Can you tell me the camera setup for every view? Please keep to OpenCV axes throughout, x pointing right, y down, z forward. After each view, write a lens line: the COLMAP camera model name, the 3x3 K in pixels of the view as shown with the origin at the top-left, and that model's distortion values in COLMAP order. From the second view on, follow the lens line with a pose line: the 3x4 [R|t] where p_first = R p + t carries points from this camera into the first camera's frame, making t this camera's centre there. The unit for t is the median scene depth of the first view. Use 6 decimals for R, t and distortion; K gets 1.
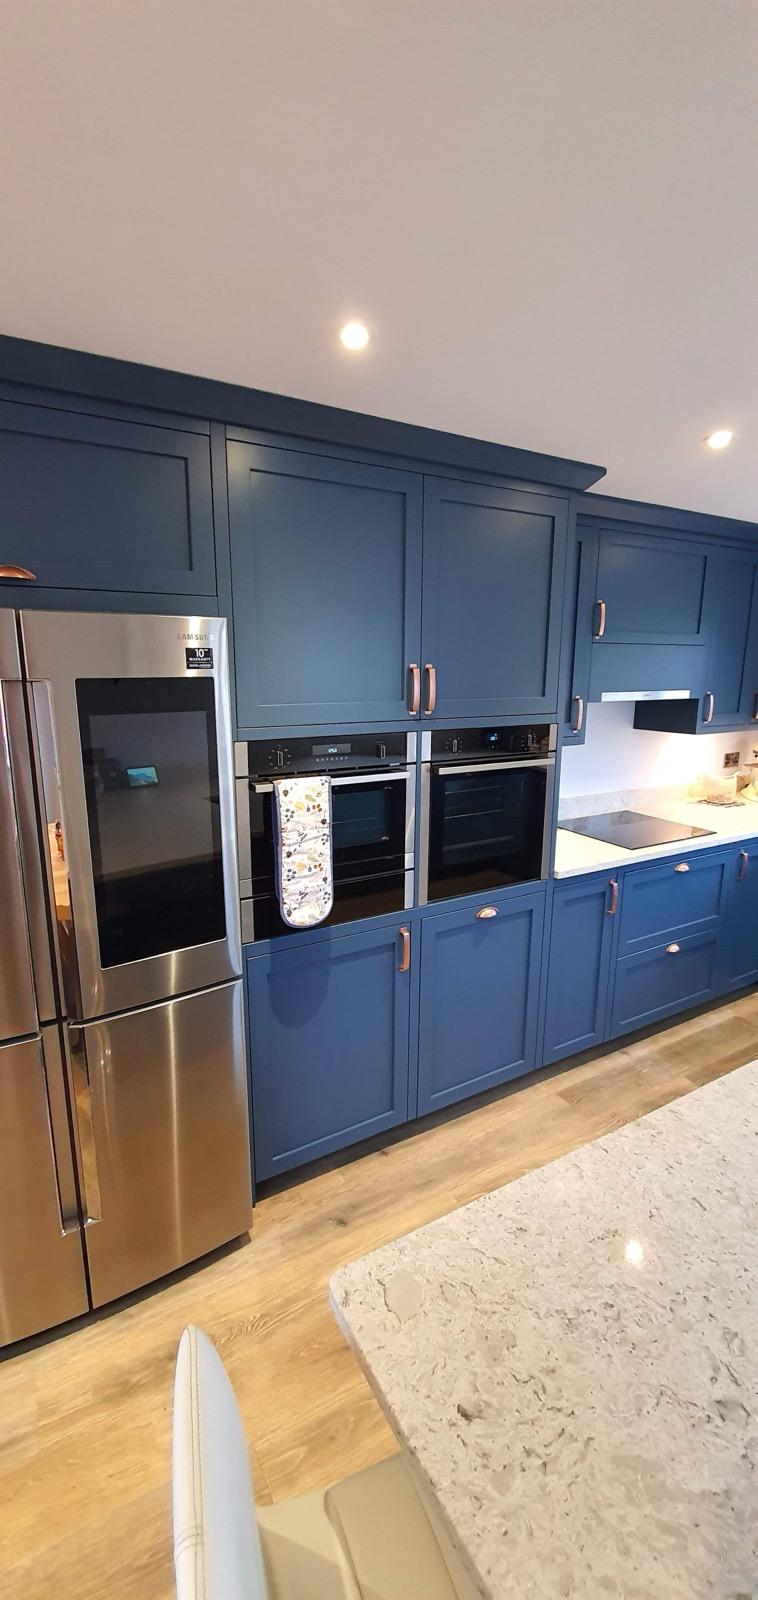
lens RADIAL K [[636.2, 0, 371.5], [0, 636.2, 795.2], [0, 0, 1]] dist [0.002093, -0.007843]
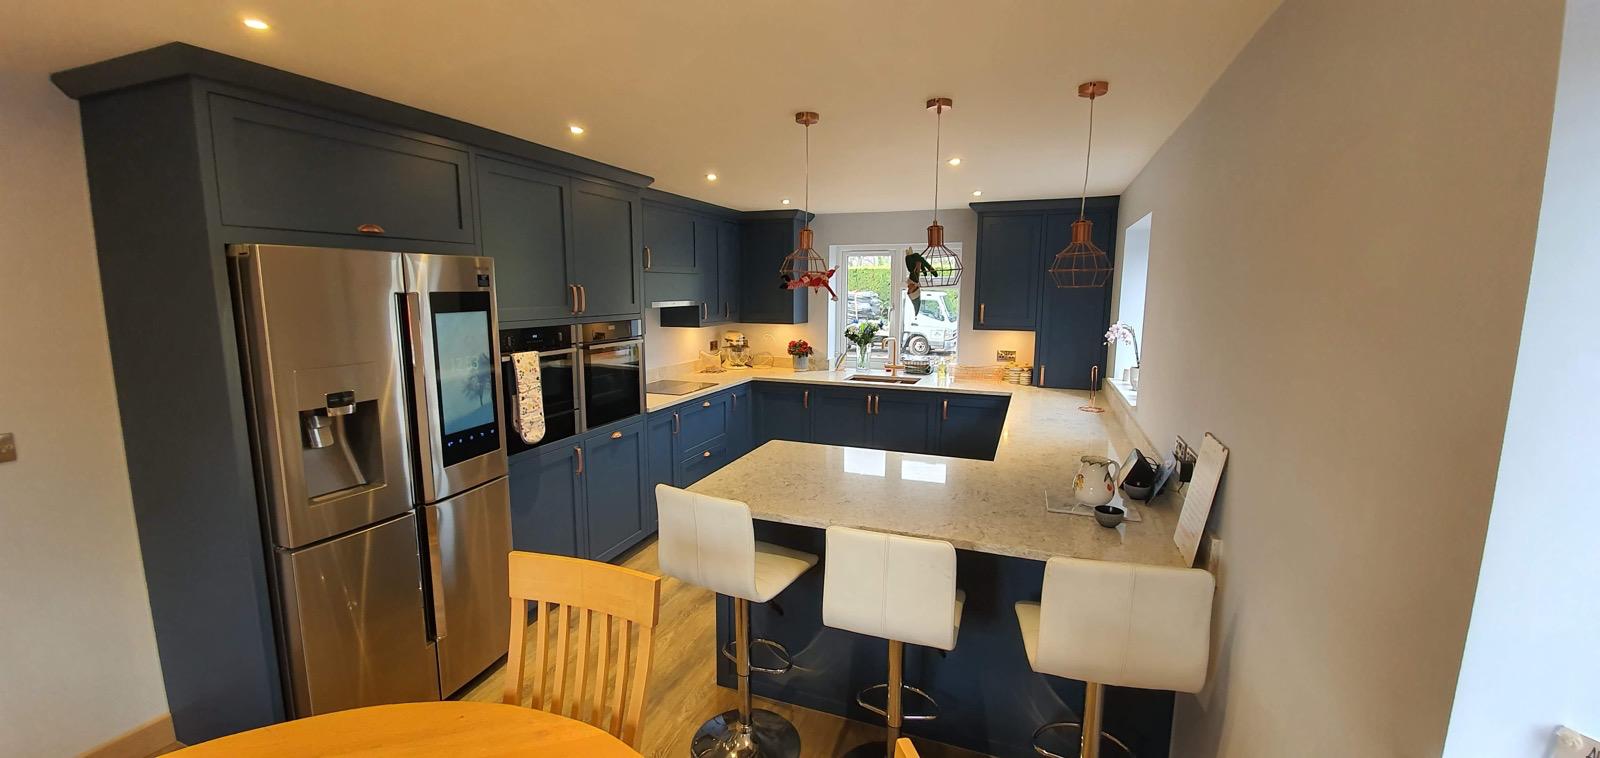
lens RADIAL K [[636.2, 0, 794.7], [0, 636.2, 381.9], [0, 0, 1]] dist [0.002093, -0.007843]
pose [[0.764294, -0.093443, 0.638062, -0.572574], [0.126670, 0.991924, -0.006465, 0.134734], [-0.632305, 0.085765, 0.769958, -0.644323]]
